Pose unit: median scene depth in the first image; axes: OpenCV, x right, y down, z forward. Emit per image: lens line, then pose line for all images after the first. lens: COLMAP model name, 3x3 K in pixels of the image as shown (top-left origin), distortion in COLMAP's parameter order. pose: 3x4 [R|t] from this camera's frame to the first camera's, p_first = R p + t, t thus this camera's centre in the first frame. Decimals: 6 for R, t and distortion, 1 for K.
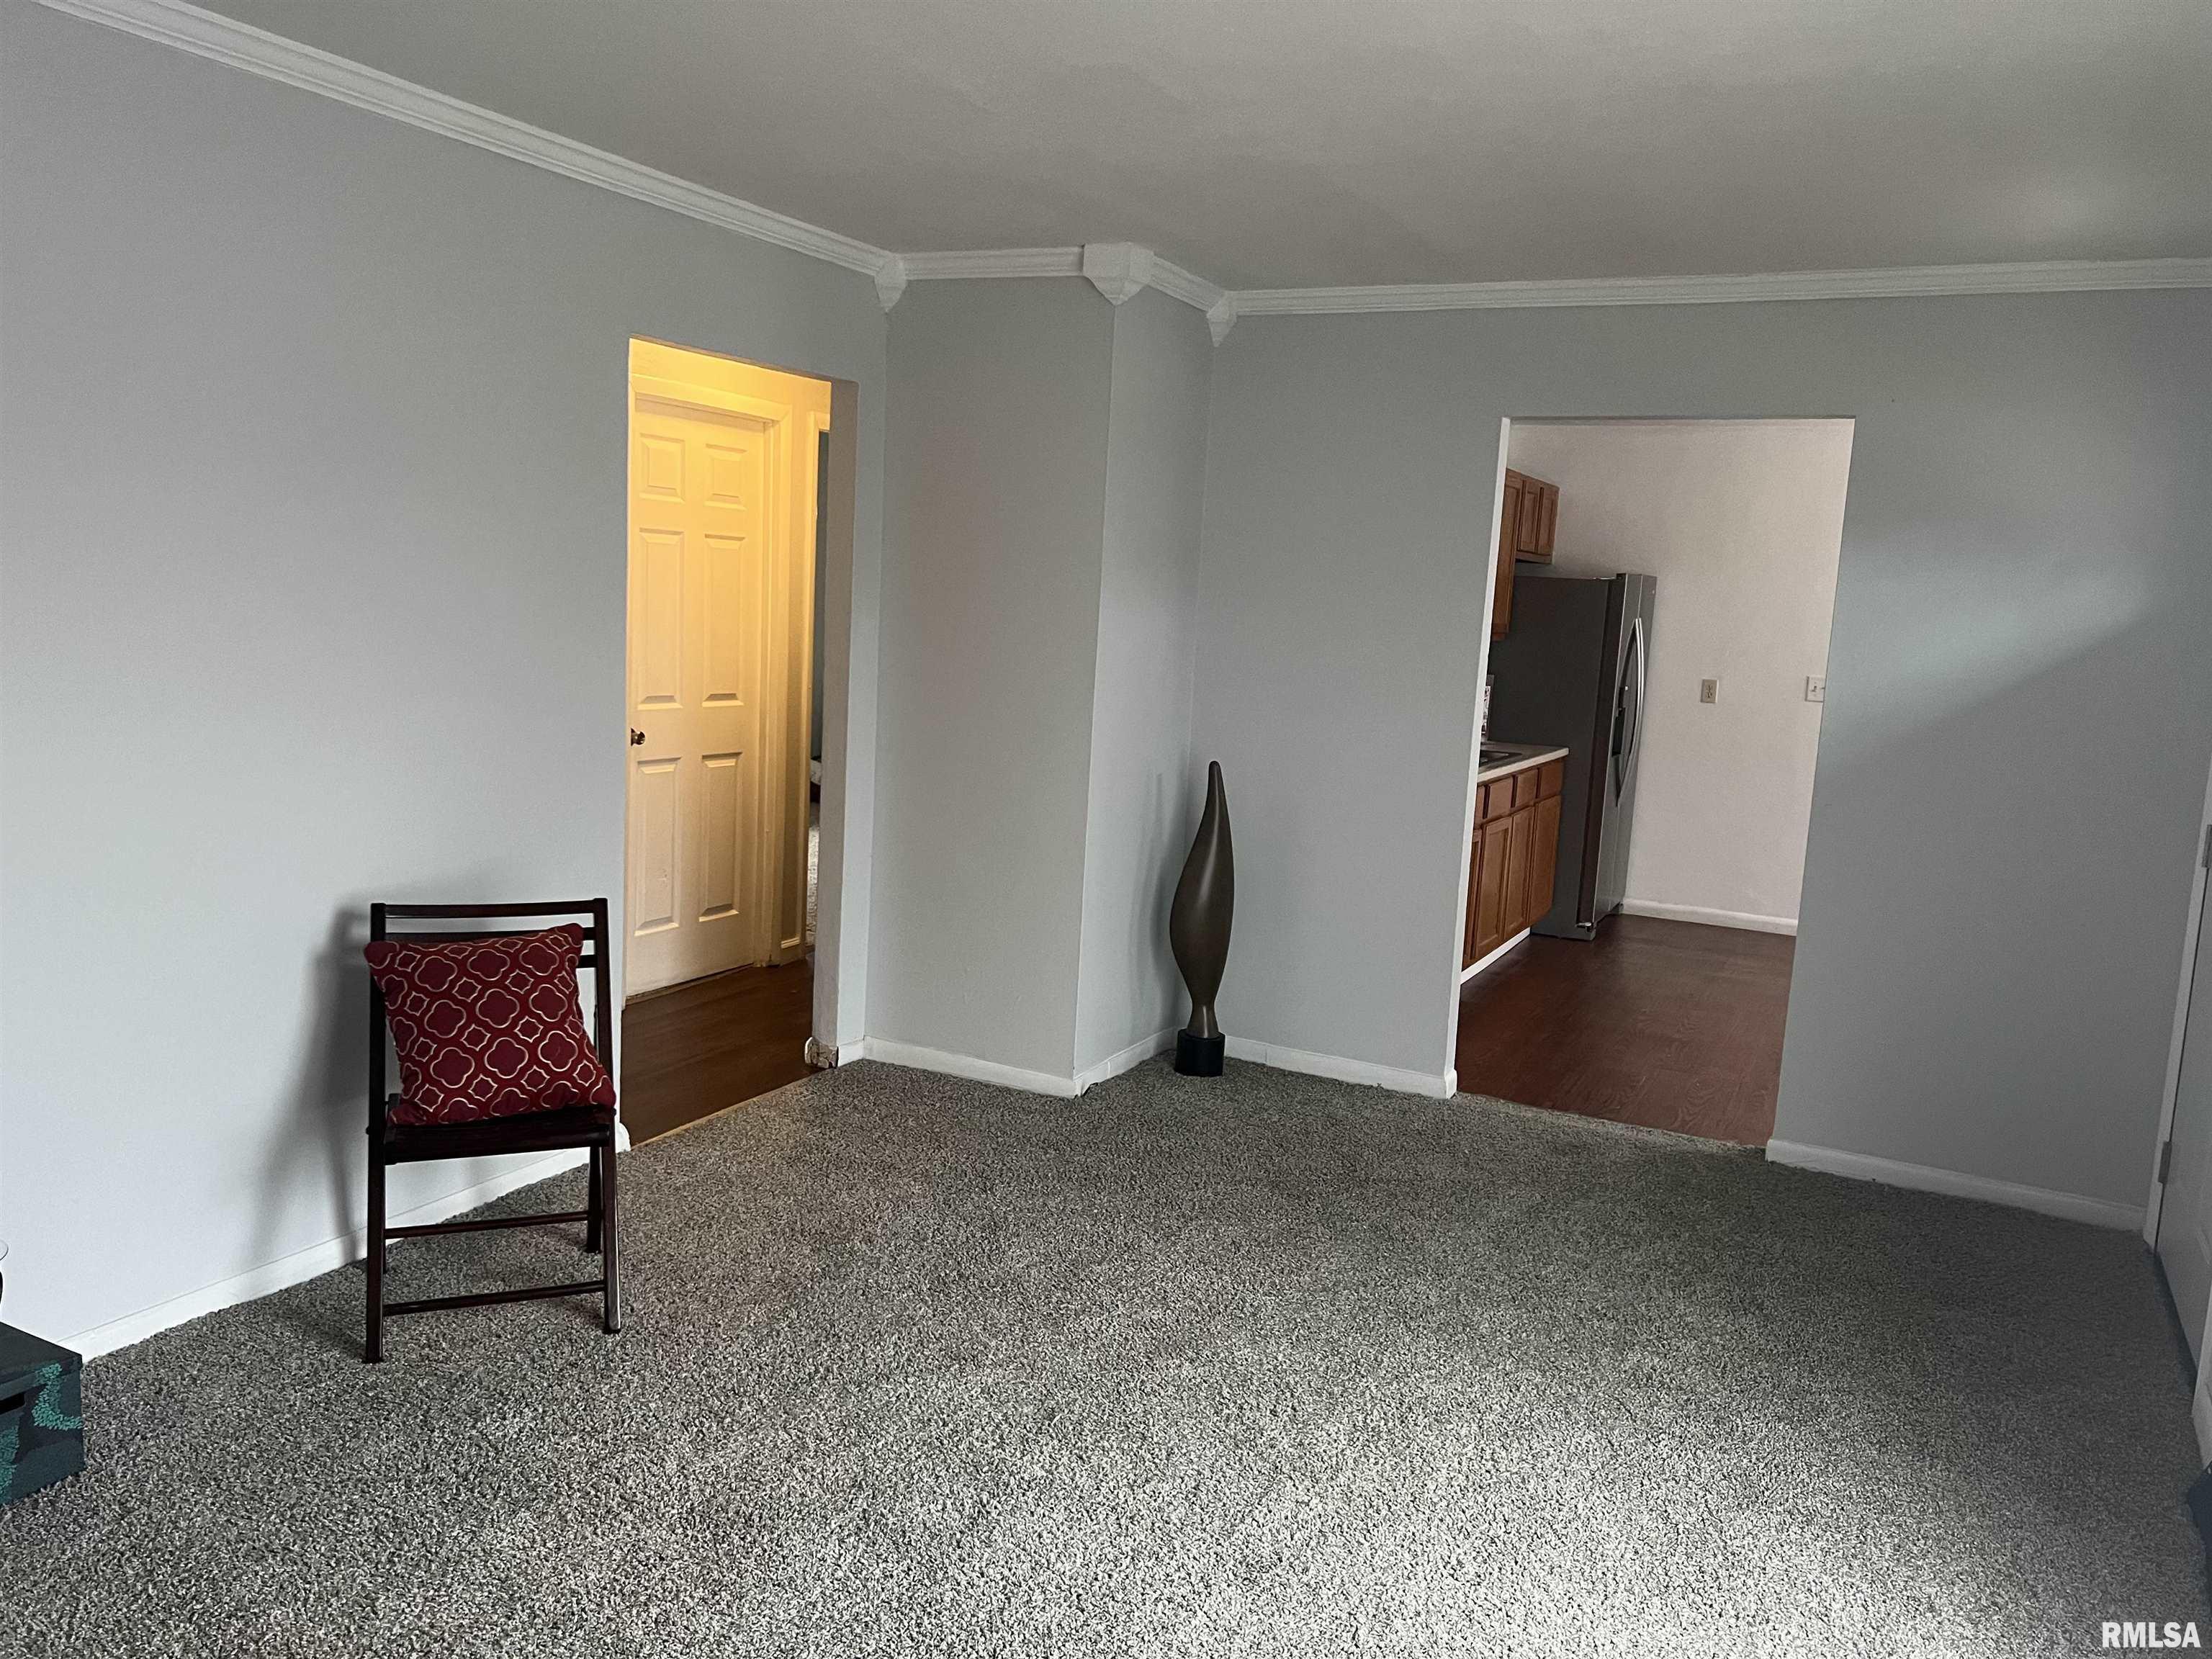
lens RADIAL K [[1652.3, 0, 1103.9], [0, 1652.3, 810.4], [0, 0, 1]] dist [0.067380, -0.078047]
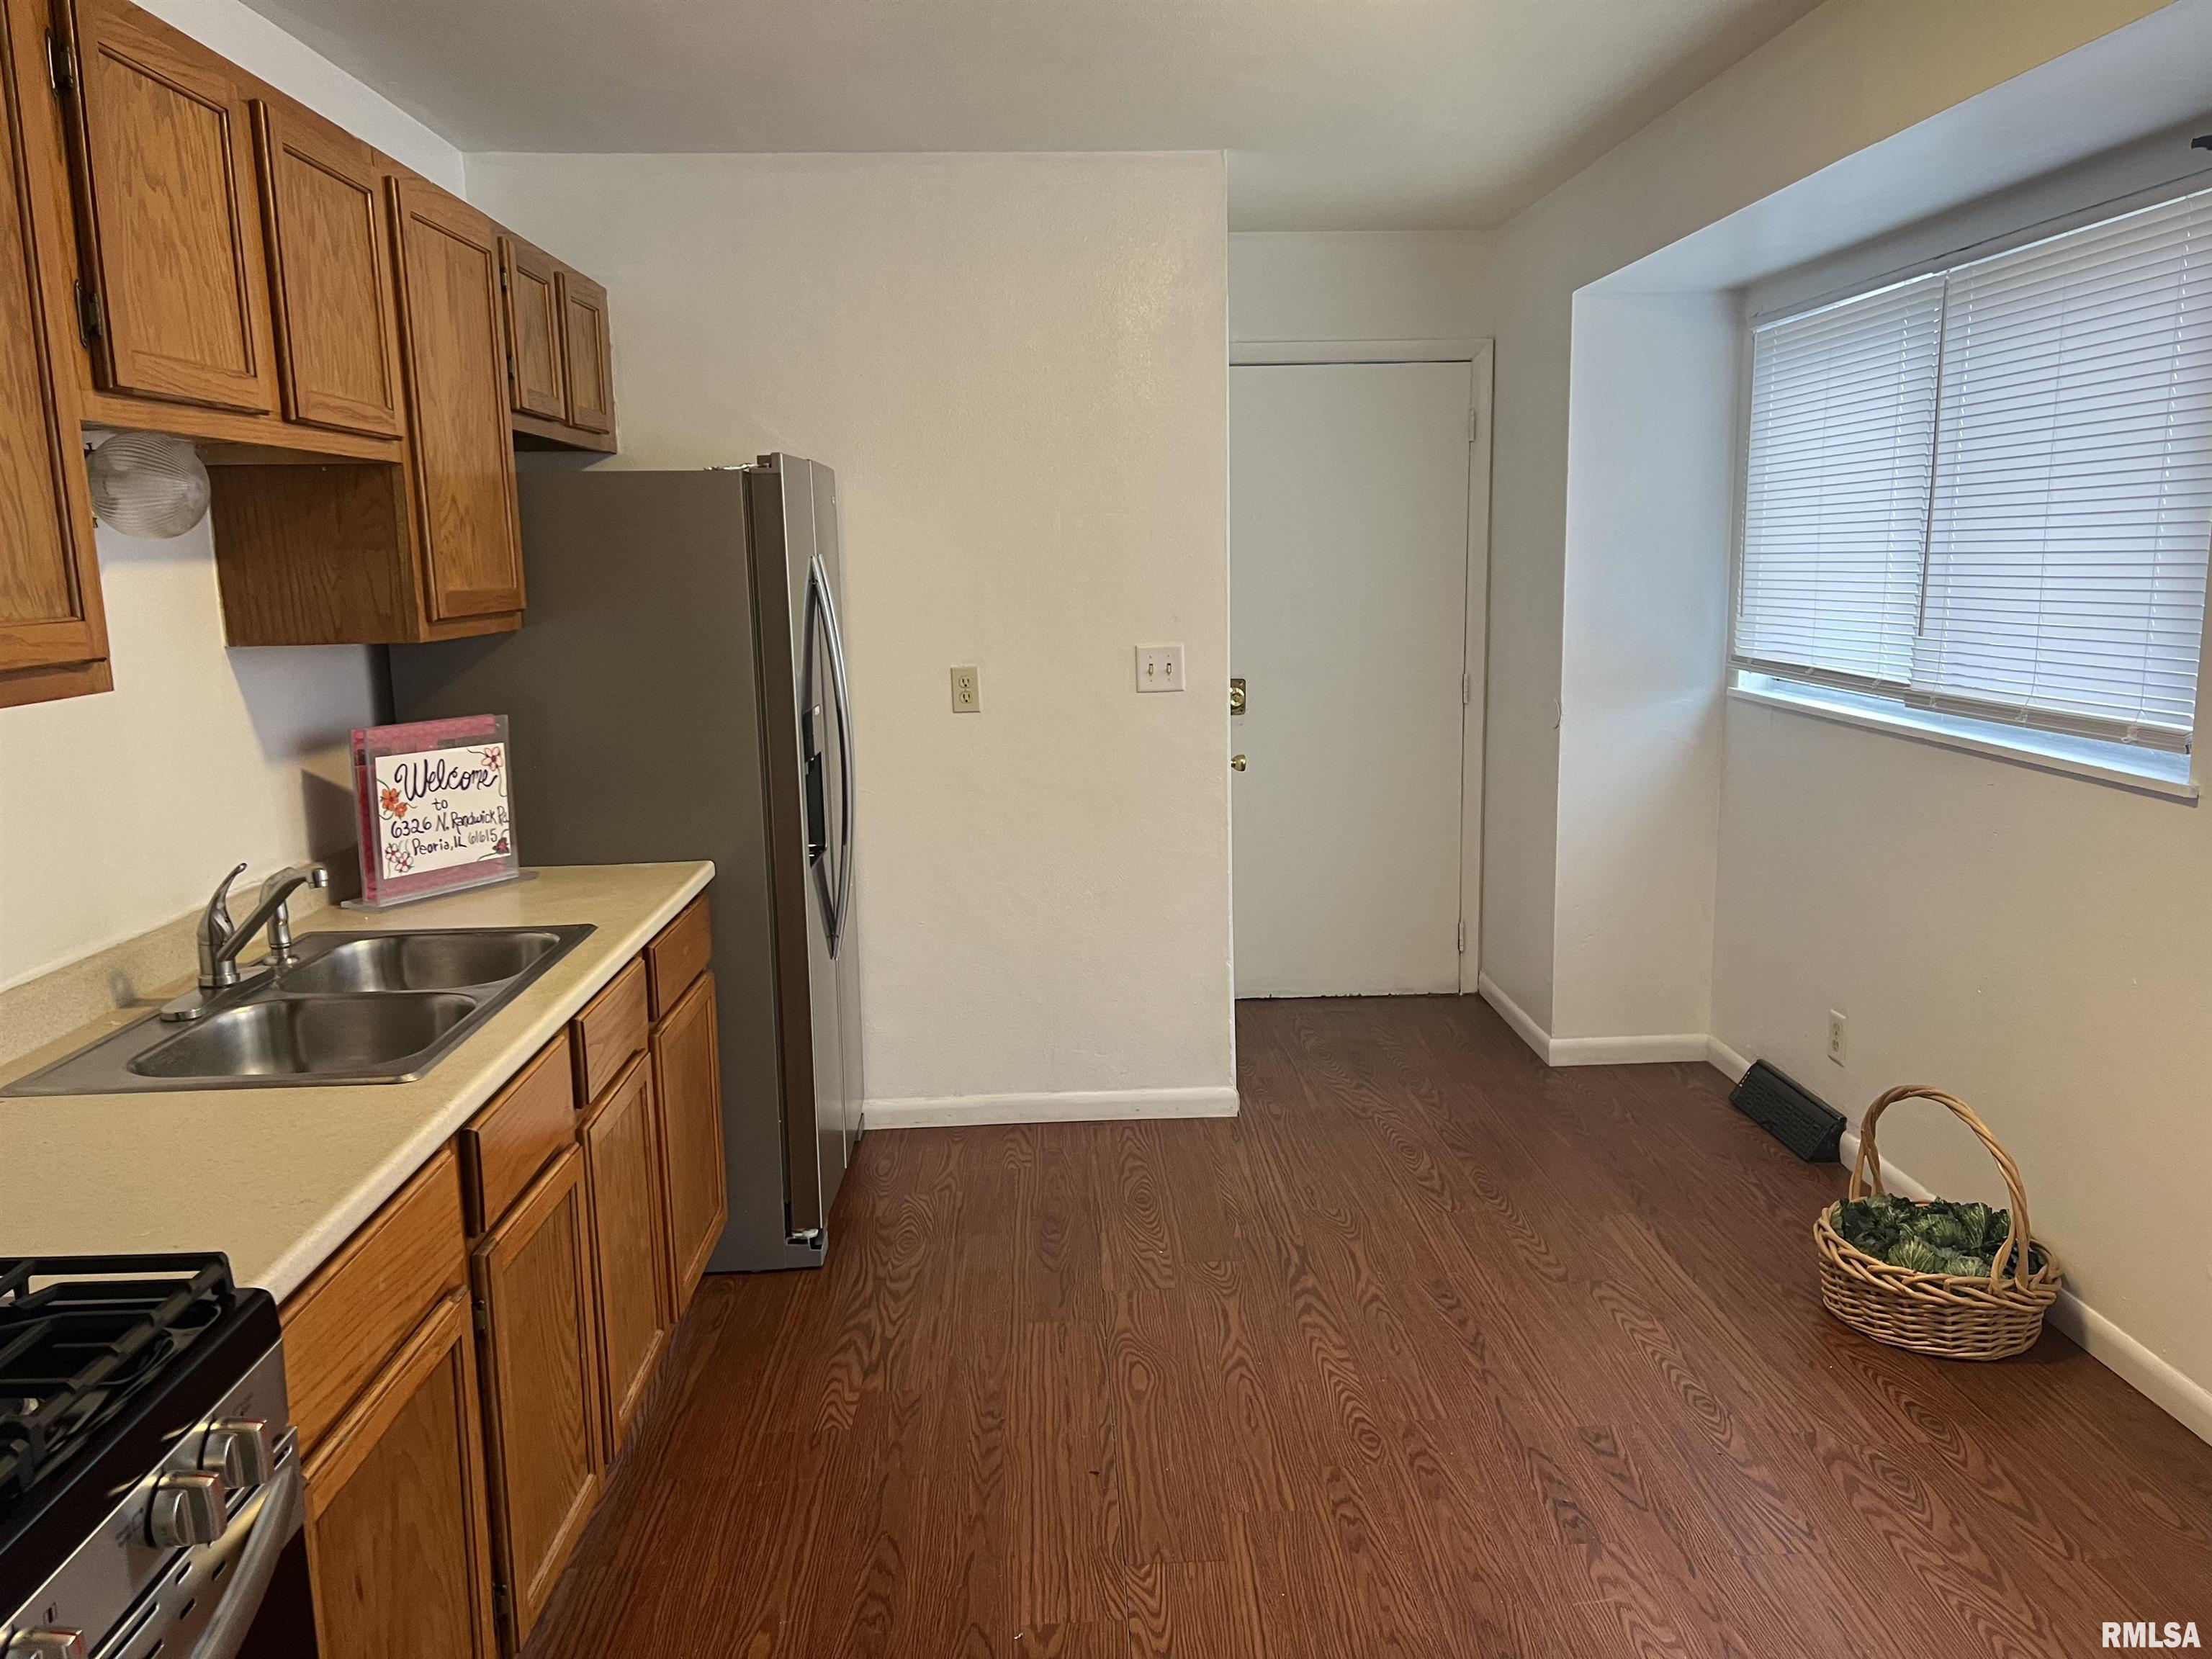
lens RADIAL K [[1652.3, 0, 1136.5], [0, 1652.3, 842.3], [0, 0, 1]] dist [0.067380, -0.078047]
pose [[0.858502, -0.154767, 0.488898, 0.254259], [0.130577, 0.987920, 0.083447, -0.101122], [-0.495907, -0.007800, 0.868340, 0.883829]]
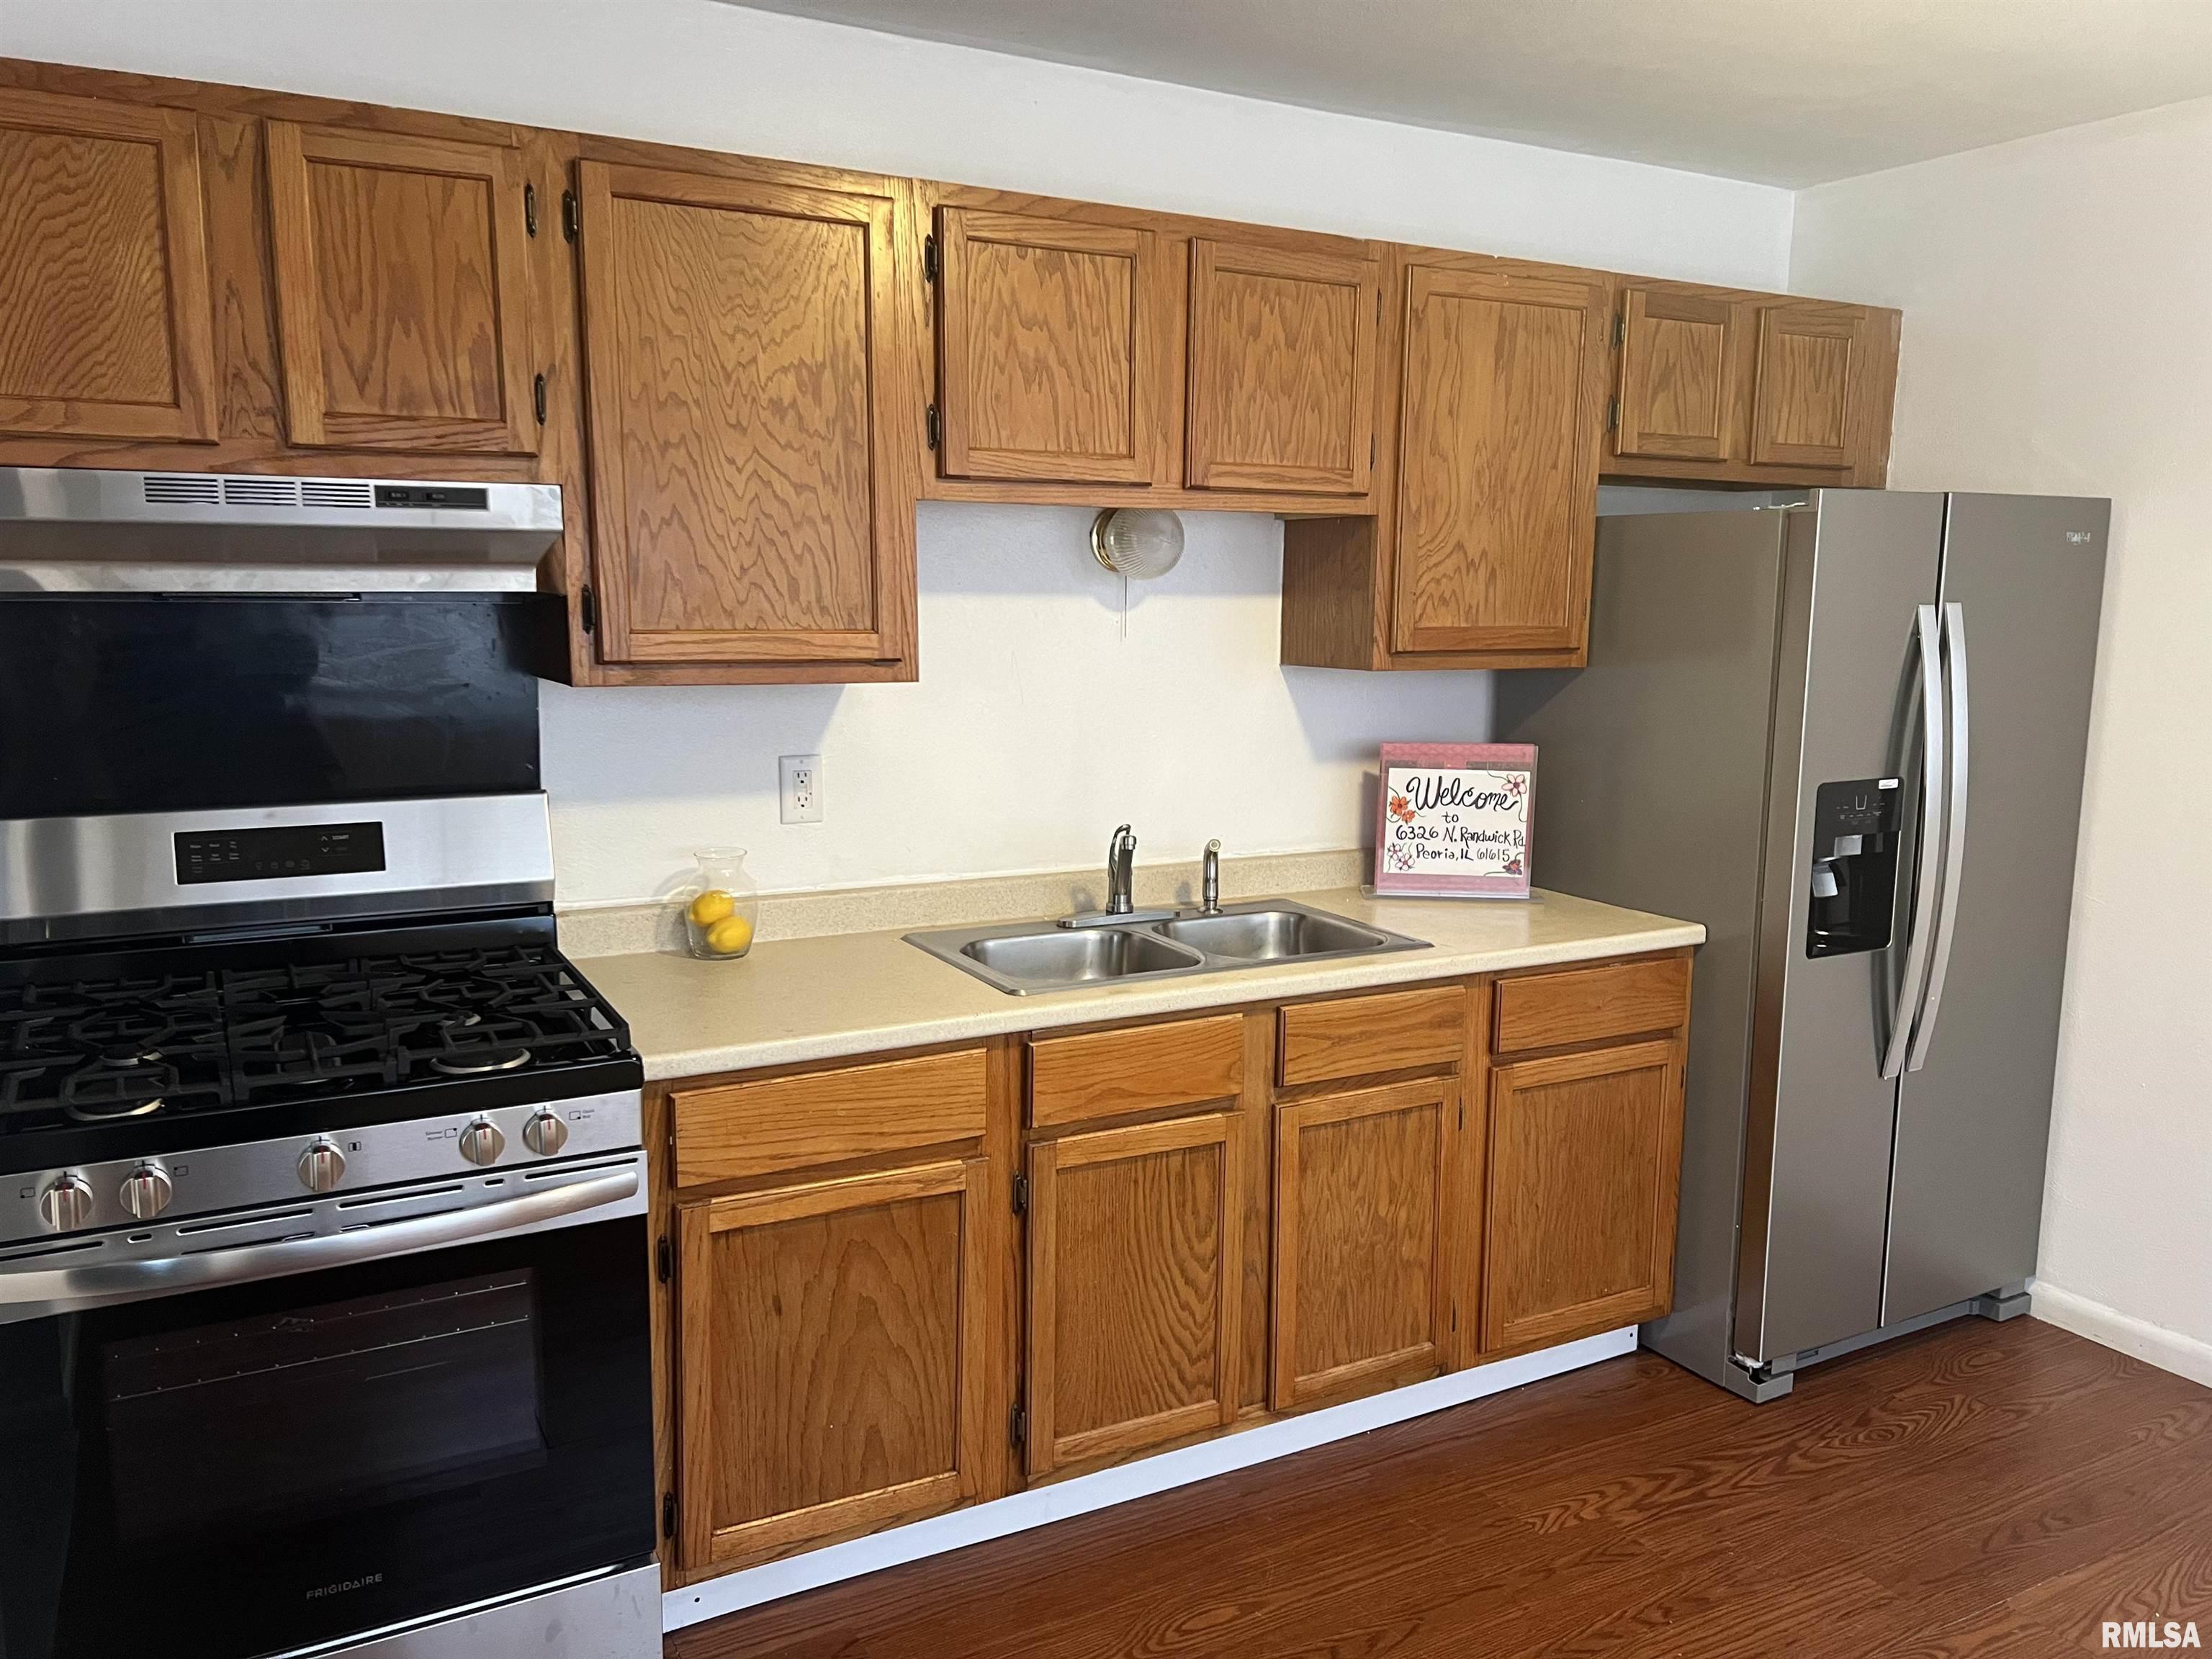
lens RADIAL K [[1652.3, 0, 1110.9], [0, 1652.3, 847.7], [0, 0, 1]] dist [0.067380, -0.078047]
pose [[0.830322, 0.044191, -0.555529, 0.604358], [-0.042248, 0.998974, 0.016320, -0.089964], [0.555680, 0.009919, 0.831337, 0.903938]]
